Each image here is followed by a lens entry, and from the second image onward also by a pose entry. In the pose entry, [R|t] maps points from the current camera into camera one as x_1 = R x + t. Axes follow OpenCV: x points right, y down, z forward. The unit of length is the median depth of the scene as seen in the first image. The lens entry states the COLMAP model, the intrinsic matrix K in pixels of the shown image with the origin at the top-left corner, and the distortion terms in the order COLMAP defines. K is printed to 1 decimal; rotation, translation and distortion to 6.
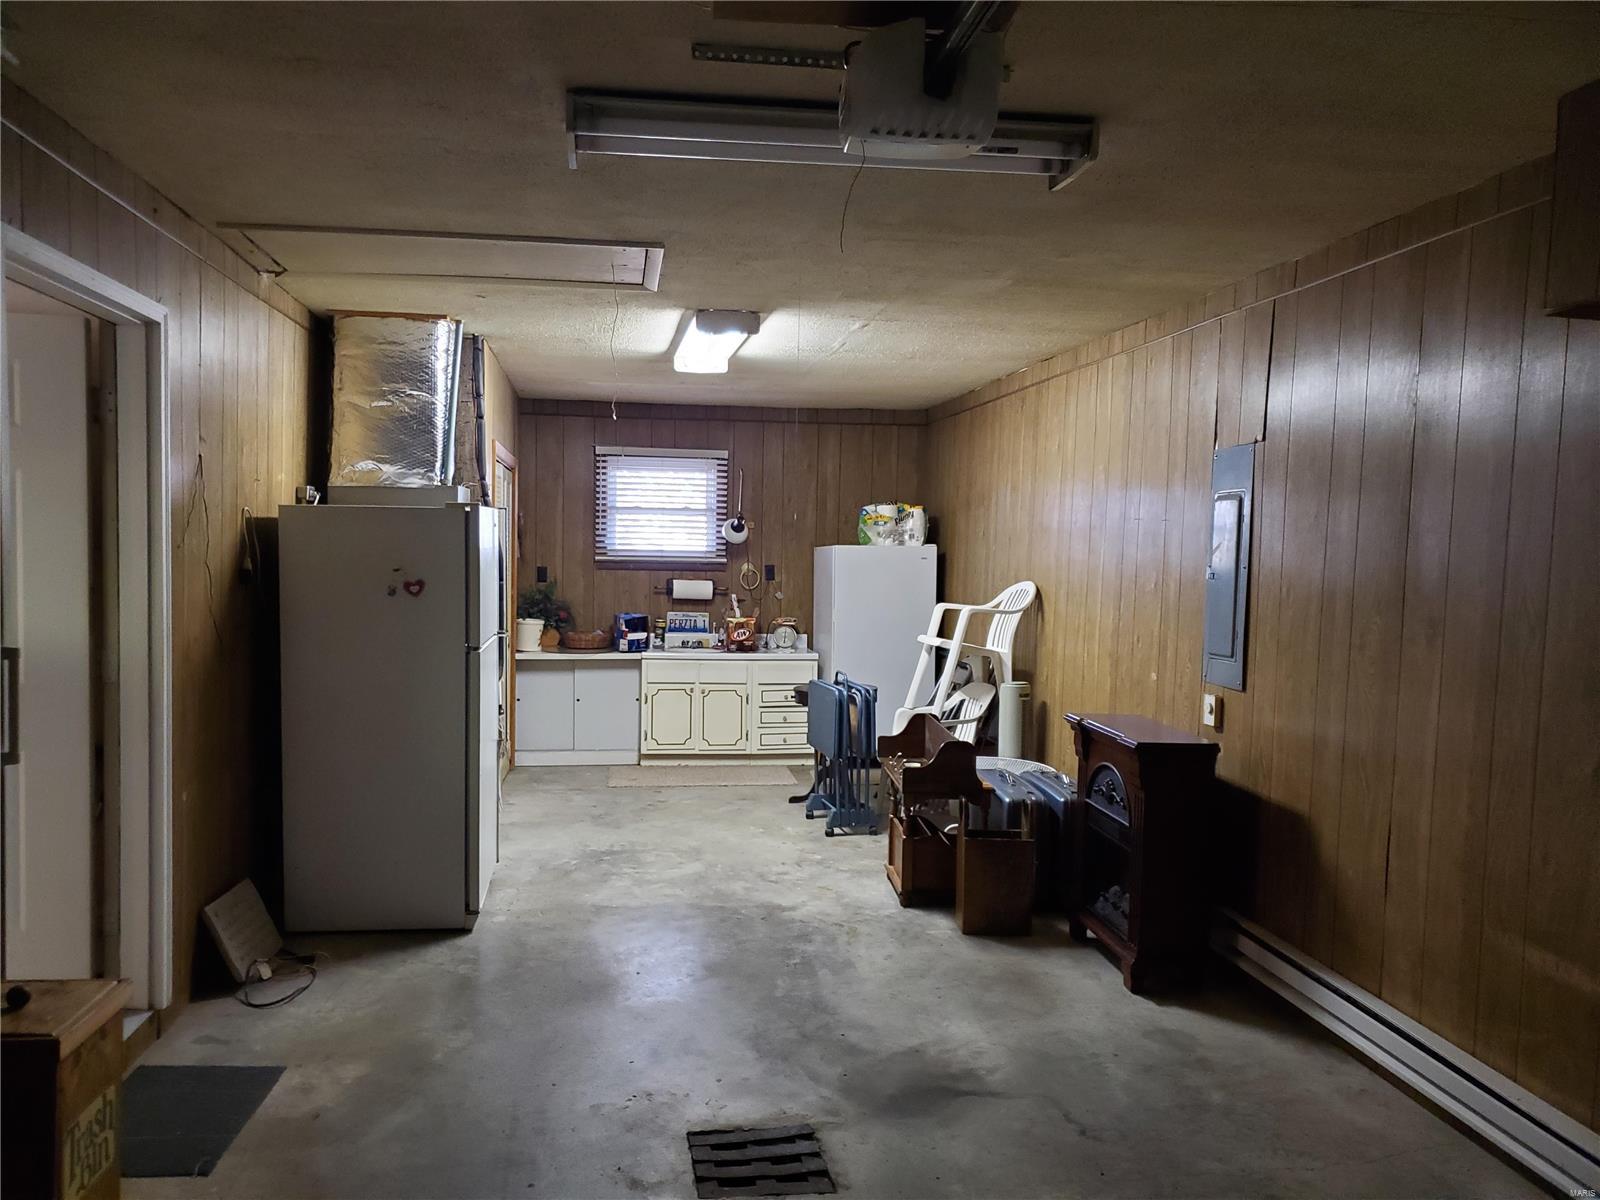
lens RADIAL K [[1251.7, 0, 798.3], [0, 1251.7, 622.6], [0, 0, 1]] dist [0.098797, -0.221841]
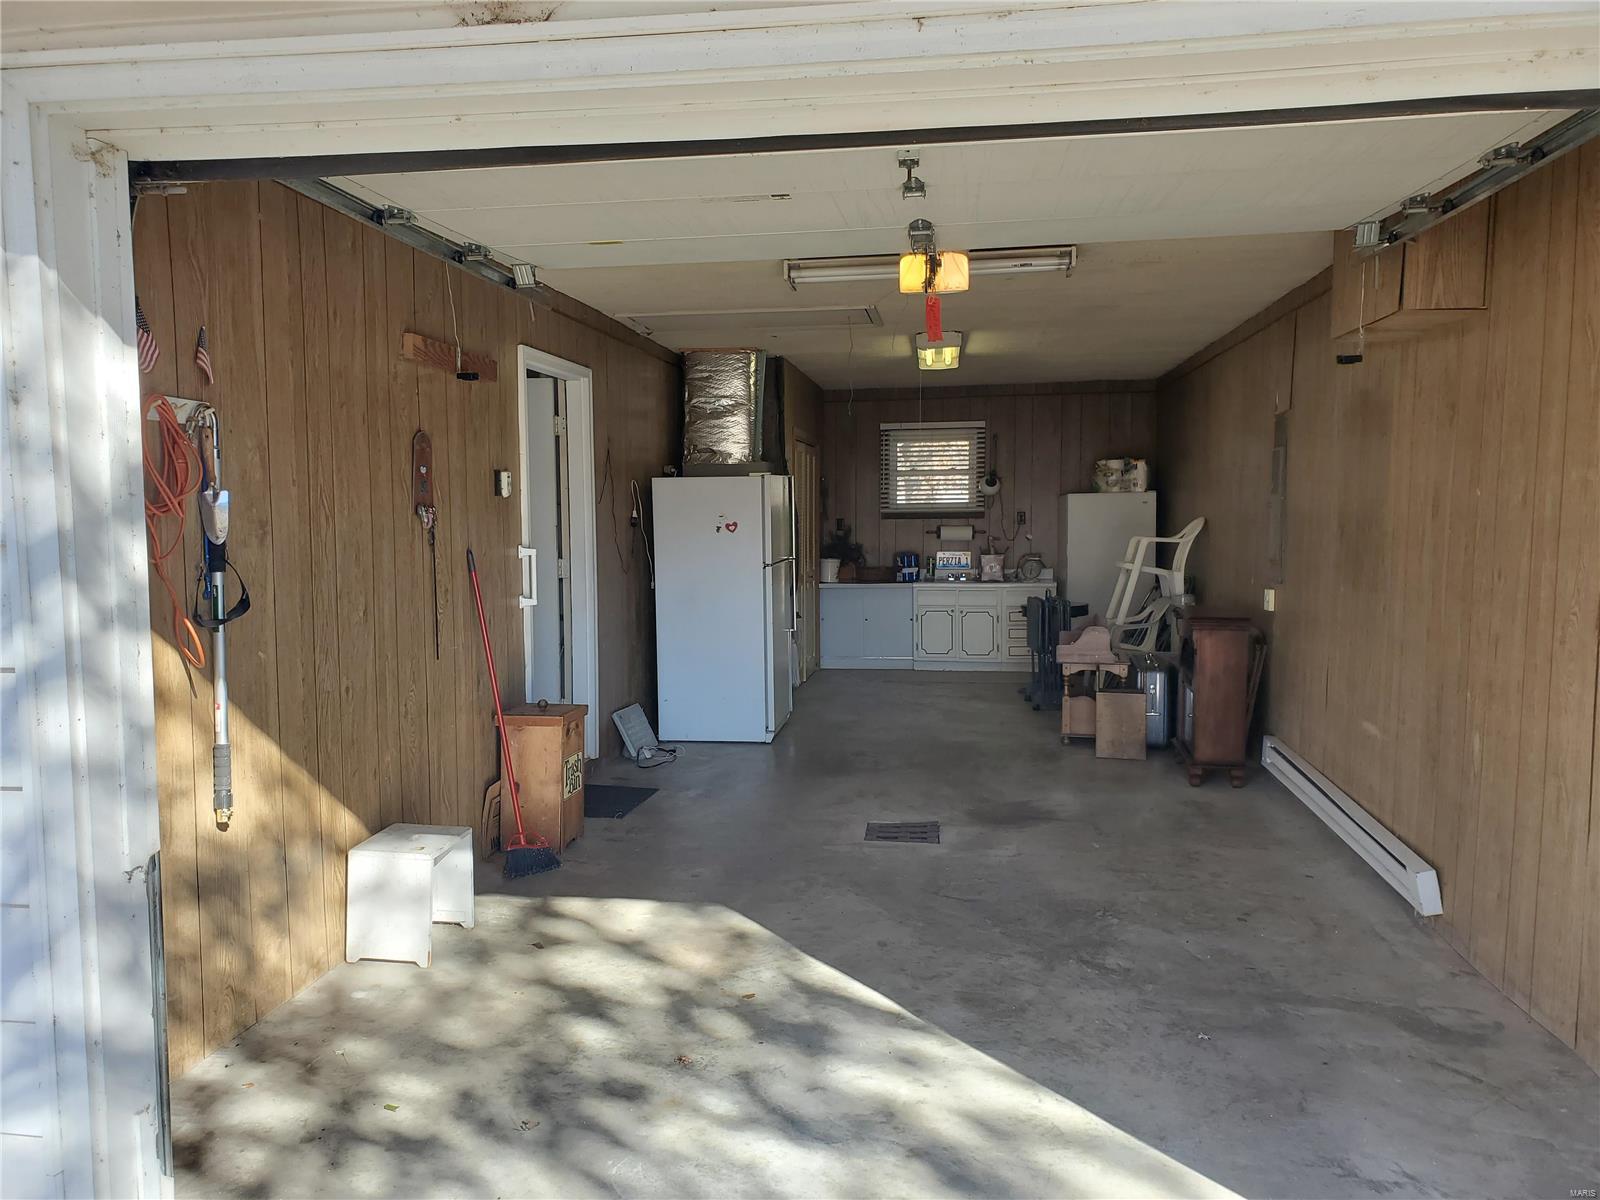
lens RADIAL K [[1257.7, 0, 779.3], [0, 1257.7, 594.0], [0, 0, 1]] dist [0.027559, -0.004856]
pose [[0.957148, -0.010417, -0.289413, 0.114173], [0.012243, 0.999915, 0.004501, 0.027005], [0.289342, -0.007852, 0.957194, -0.272308]]
